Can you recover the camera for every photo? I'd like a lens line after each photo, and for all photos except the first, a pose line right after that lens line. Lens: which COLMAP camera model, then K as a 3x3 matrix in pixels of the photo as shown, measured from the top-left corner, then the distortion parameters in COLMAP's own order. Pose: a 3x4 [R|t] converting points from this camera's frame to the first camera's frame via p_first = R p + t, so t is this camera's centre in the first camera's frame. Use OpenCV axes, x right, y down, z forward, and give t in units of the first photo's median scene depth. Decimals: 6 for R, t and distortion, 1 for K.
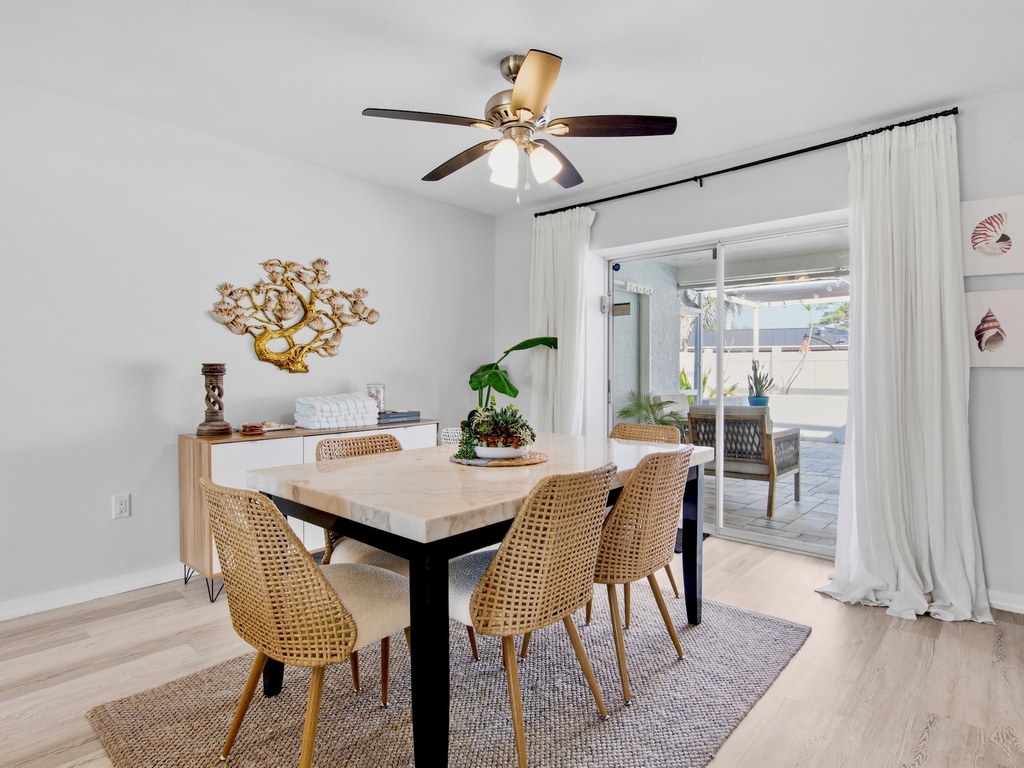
lens RADIAL K [[569.4, 0, 511.2], [0, 569.4, 374.3], [0, 0, 1]] dist [-0.031735, 0.000714]
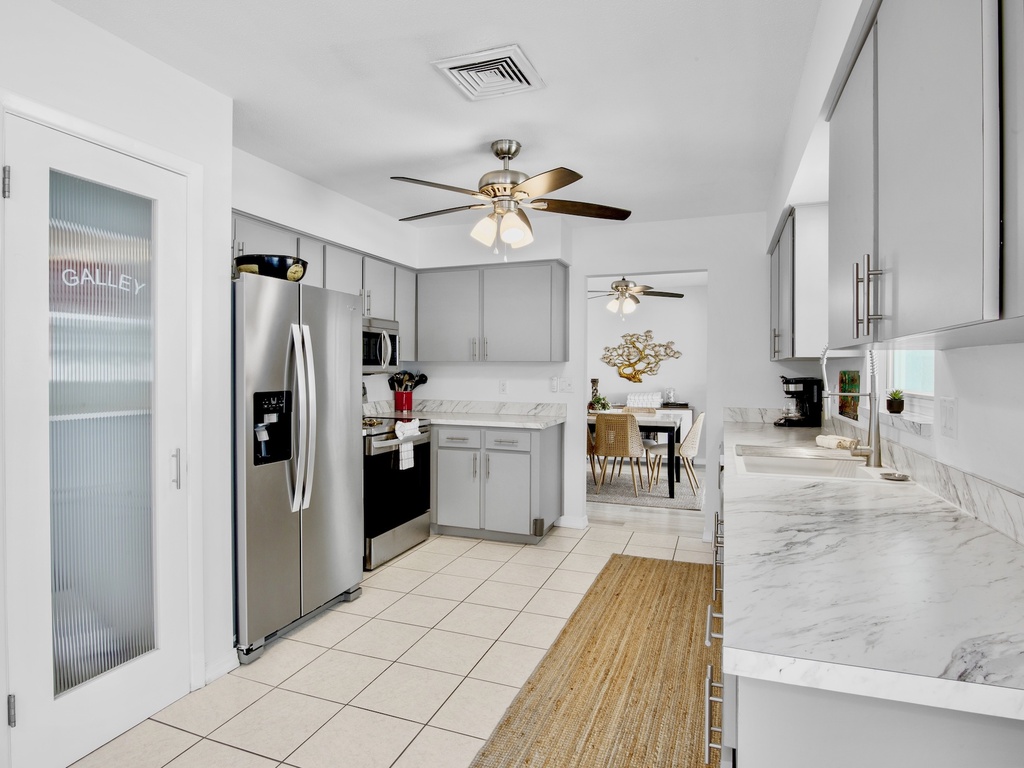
lens RADIAL K [[569.4, 0, 511.3], [0, 569.4, 380.0], [0, 0, 1]] dist [-0.031735, 0.000714]
pose [[0.363257, 0.026120, -0.931323, 1.560470], [-0.002873, 0.999634, 0.026915, -0.071942], [0.931685, -0.007102, 0.363199, -0.293980]]
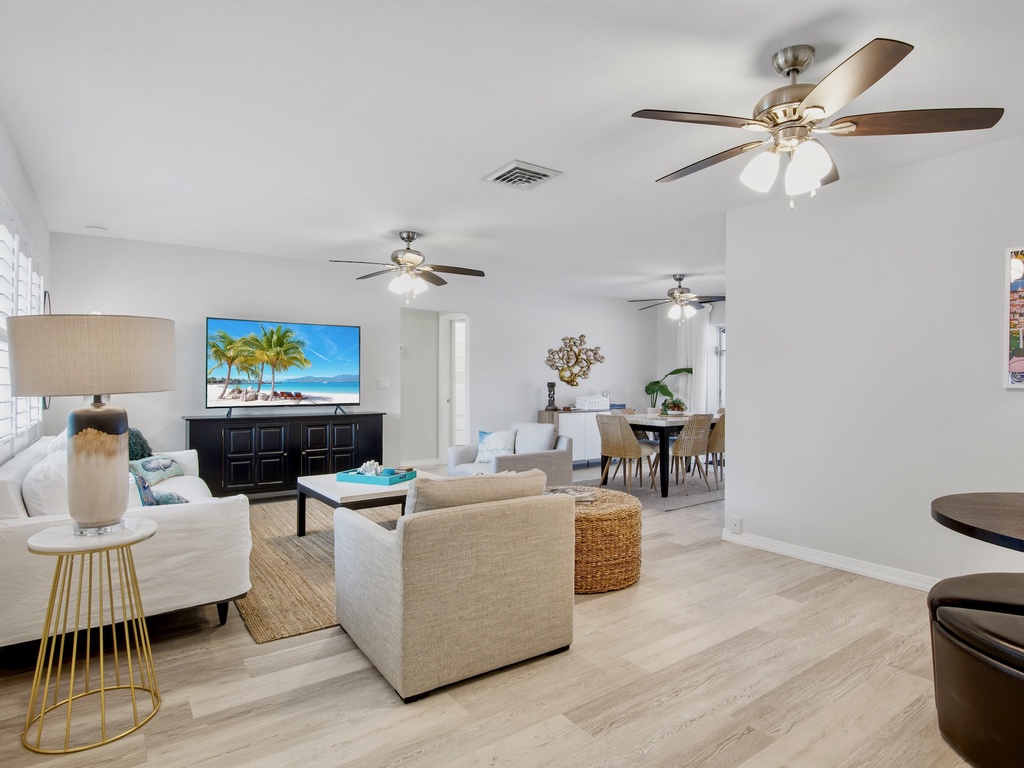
lens RADIAL K [[569.4, 0, 505.5], [0, 569.4, 381.6], [0, 0, 1]] dist [-0.031735, 0.000714]
pose [[0.974920, 0.004604, -0.222507, -0.136725], [-0.005034, 0.999986, -0.001365, -0.015032], [0.222498, 0.002451, 0.974930, -1.294956]]
